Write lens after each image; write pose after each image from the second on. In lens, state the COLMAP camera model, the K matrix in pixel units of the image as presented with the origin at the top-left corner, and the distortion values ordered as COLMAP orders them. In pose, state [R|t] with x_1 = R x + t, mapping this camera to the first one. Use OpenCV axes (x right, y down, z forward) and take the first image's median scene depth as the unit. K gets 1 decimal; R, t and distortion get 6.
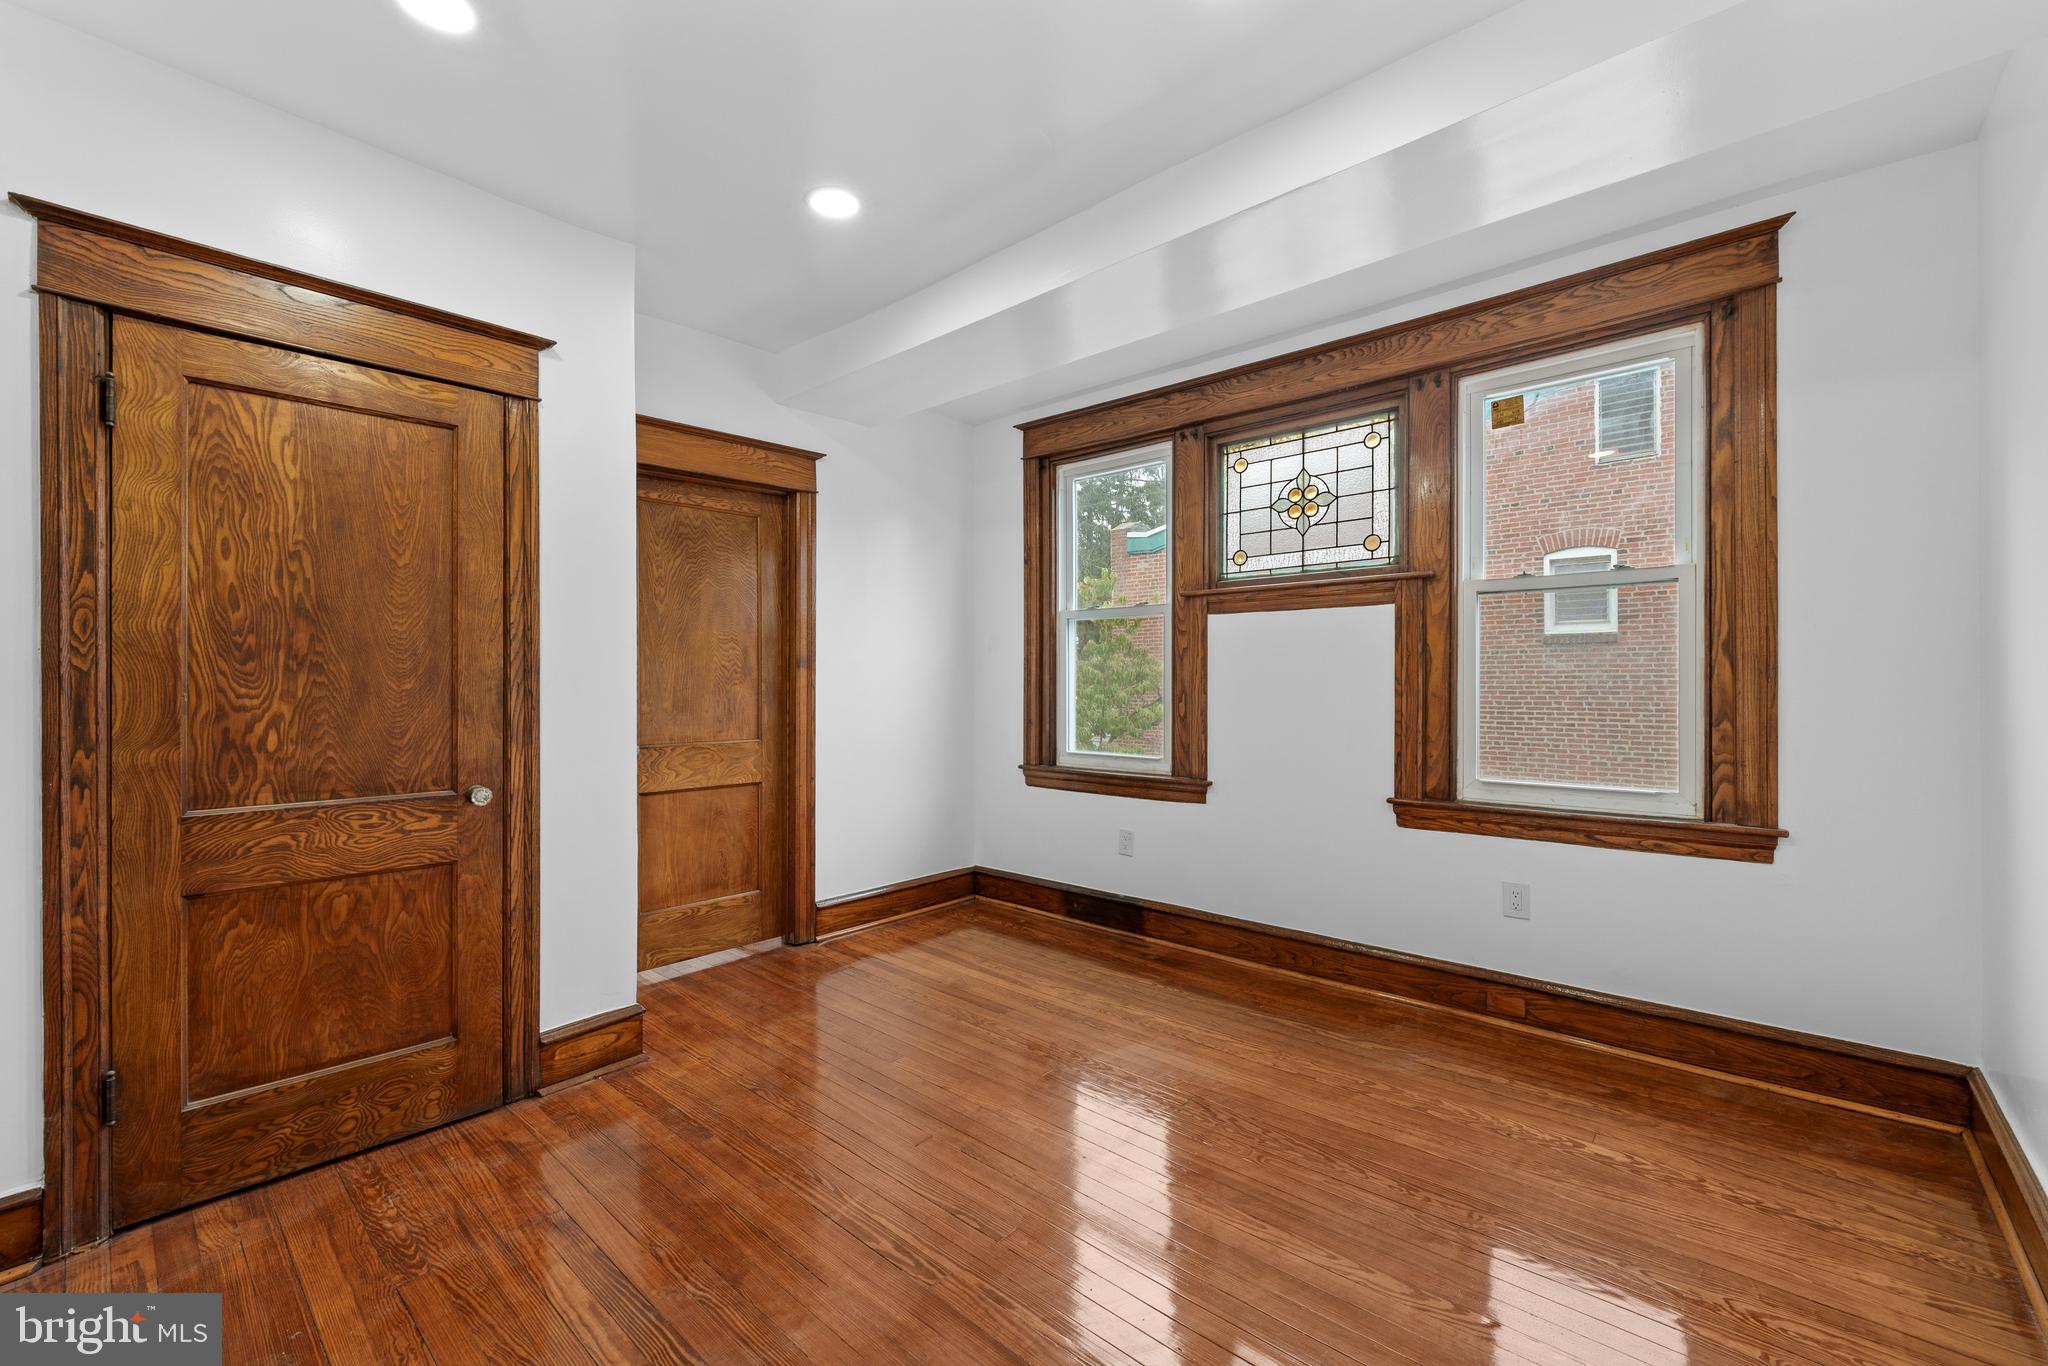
lens RADIAL K [[827.4, 0, 1008.4], [0, 827.4, 675.6], [0, 0, 1]] dist [0.000537, -0.000991]
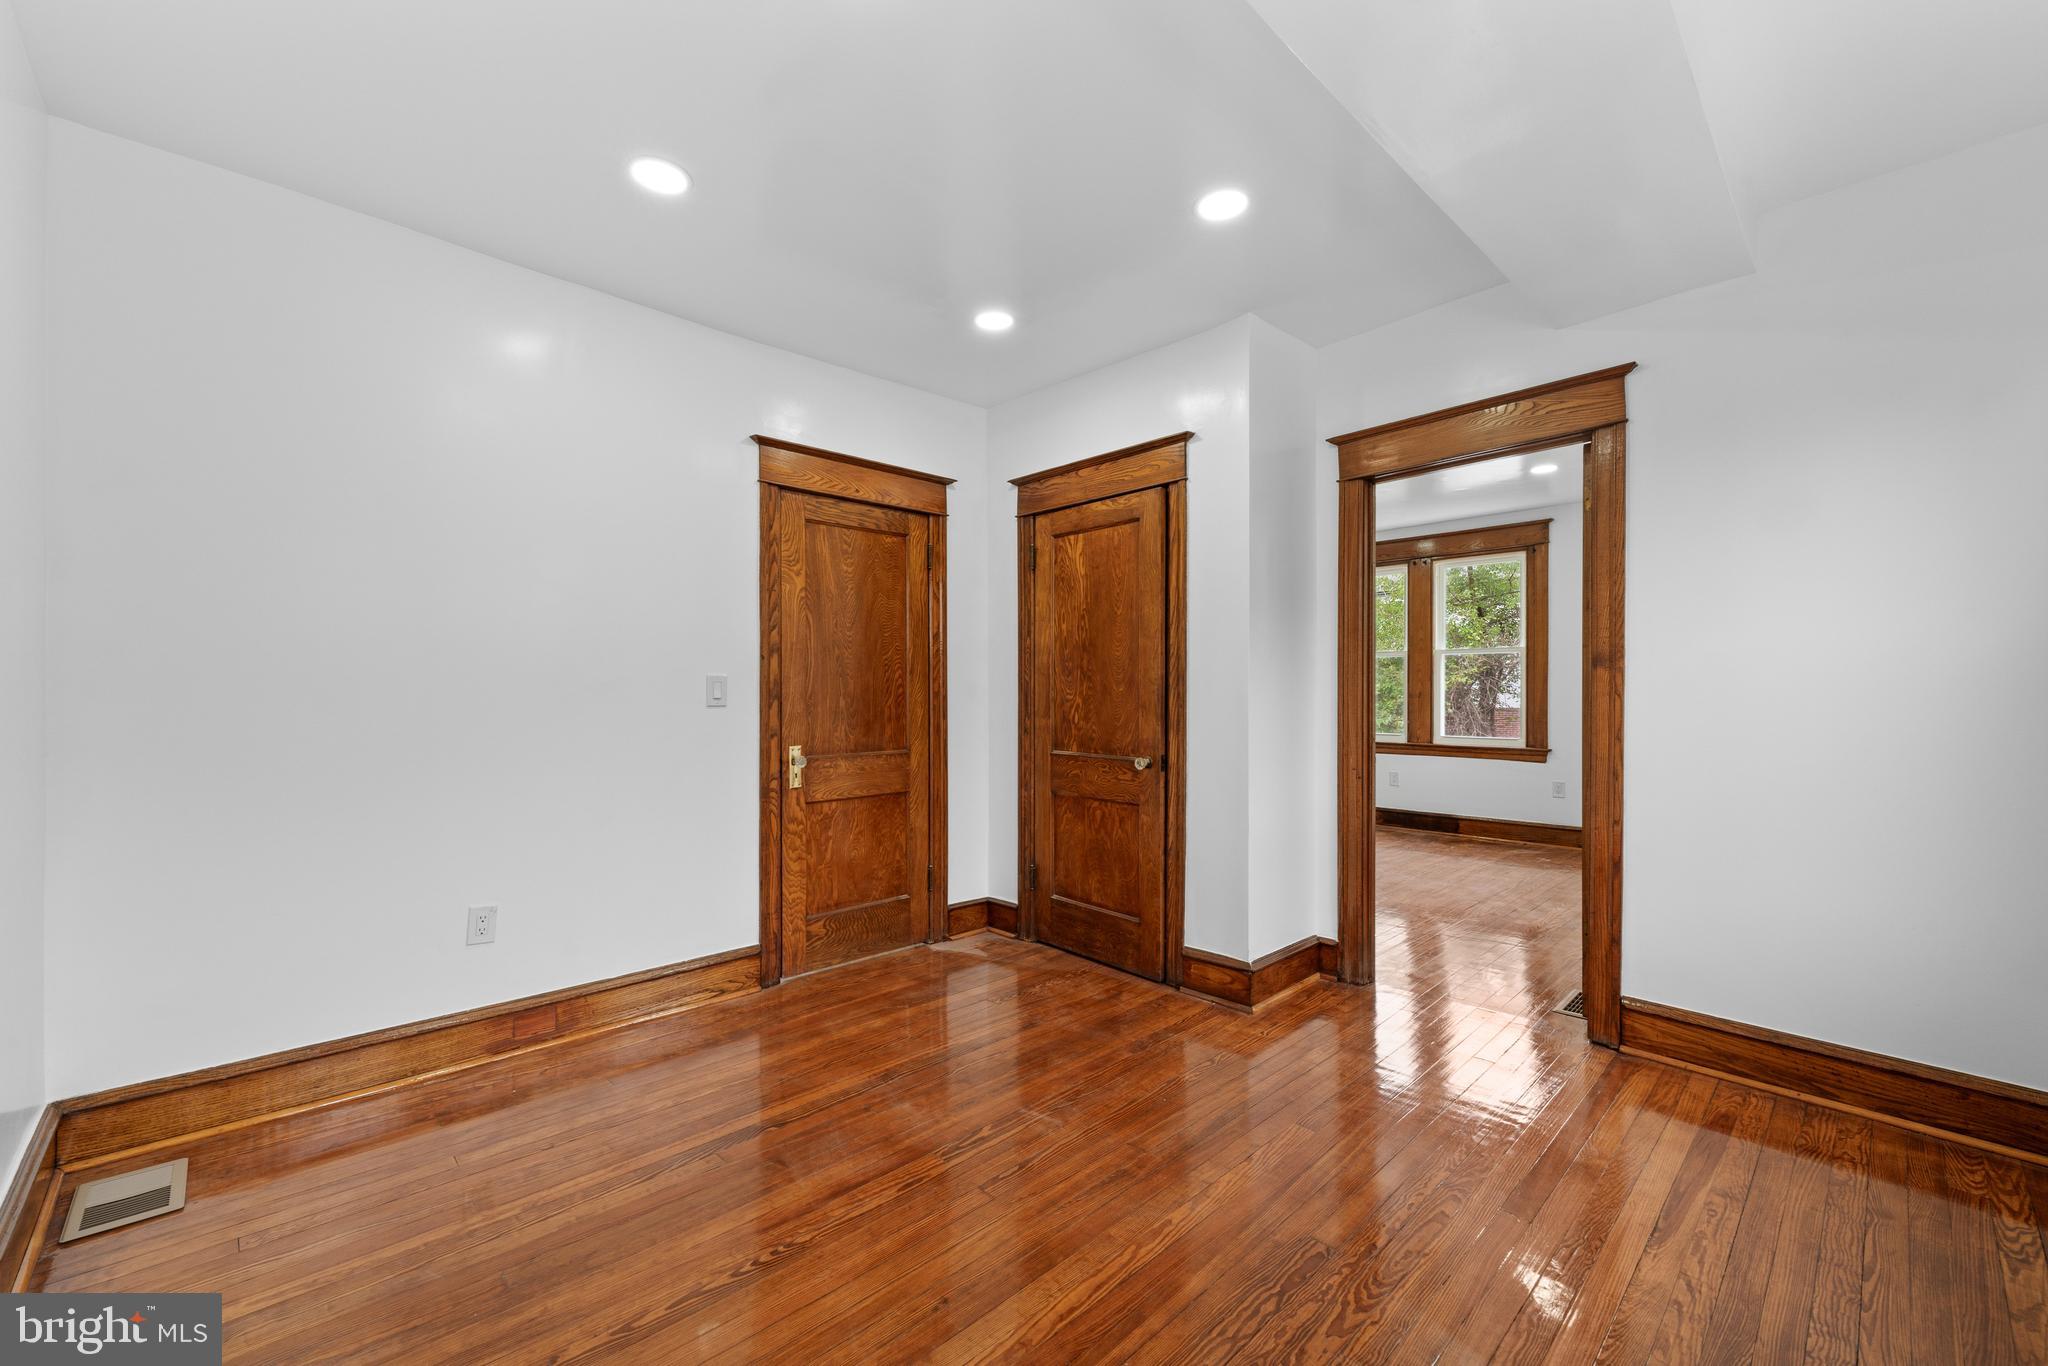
lens RADIAL K [[827.4, 0, 1024.4], [0, 827.4, 691.2], [0, 0, 1]] dist [0.000537, -0.000991]
pose [[-0.078621, 0.004337, -0.996895, 0.862467], [0.004417, 0.999982, 0.004002, 0.008930], [0.996895, -0.004088, -0.078639, 0.910747]]
